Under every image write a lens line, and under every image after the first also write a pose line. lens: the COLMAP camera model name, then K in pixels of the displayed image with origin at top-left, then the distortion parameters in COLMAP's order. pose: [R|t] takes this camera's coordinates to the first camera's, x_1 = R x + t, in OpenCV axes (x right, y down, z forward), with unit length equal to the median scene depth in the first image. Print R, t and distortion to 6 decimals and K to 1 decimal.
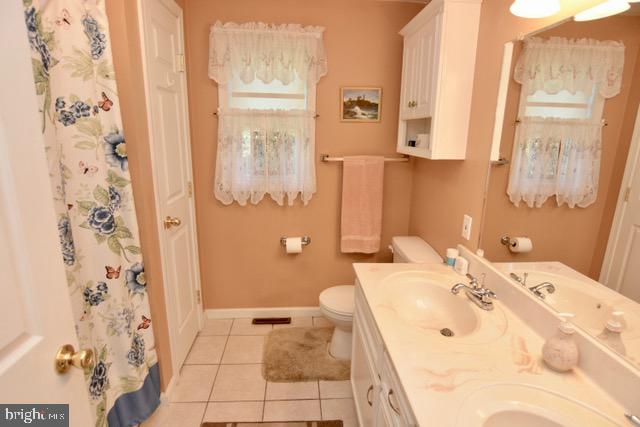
lens RADIAL K [[341.5, 0, 320.0], [0, 341.5, 213.5], [0, 0, 1]] dist [-0.025404, 0.004072]
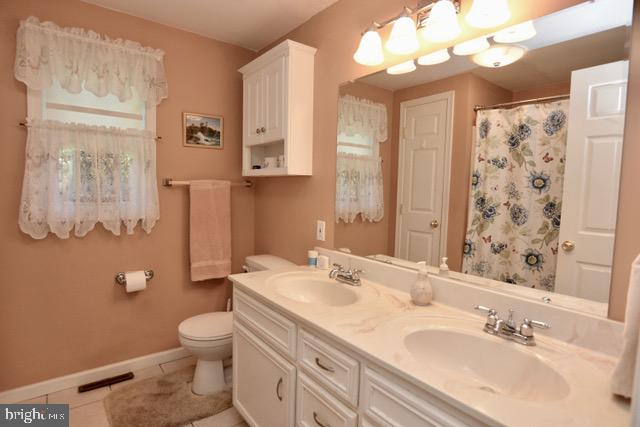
lens RADIAL K [[341.5, 0, 320.0], [0, 341.5, 213.5], [0, 0, 1]] dist [-0.025404, 0.004072]
pose [[0.831859, -0.039158, 0.553604, -0.166092], [0.123260, 0.985630, -0.115497, 0.086604], [-0.541126, 0.164315, 0.824732, 0.008696]]
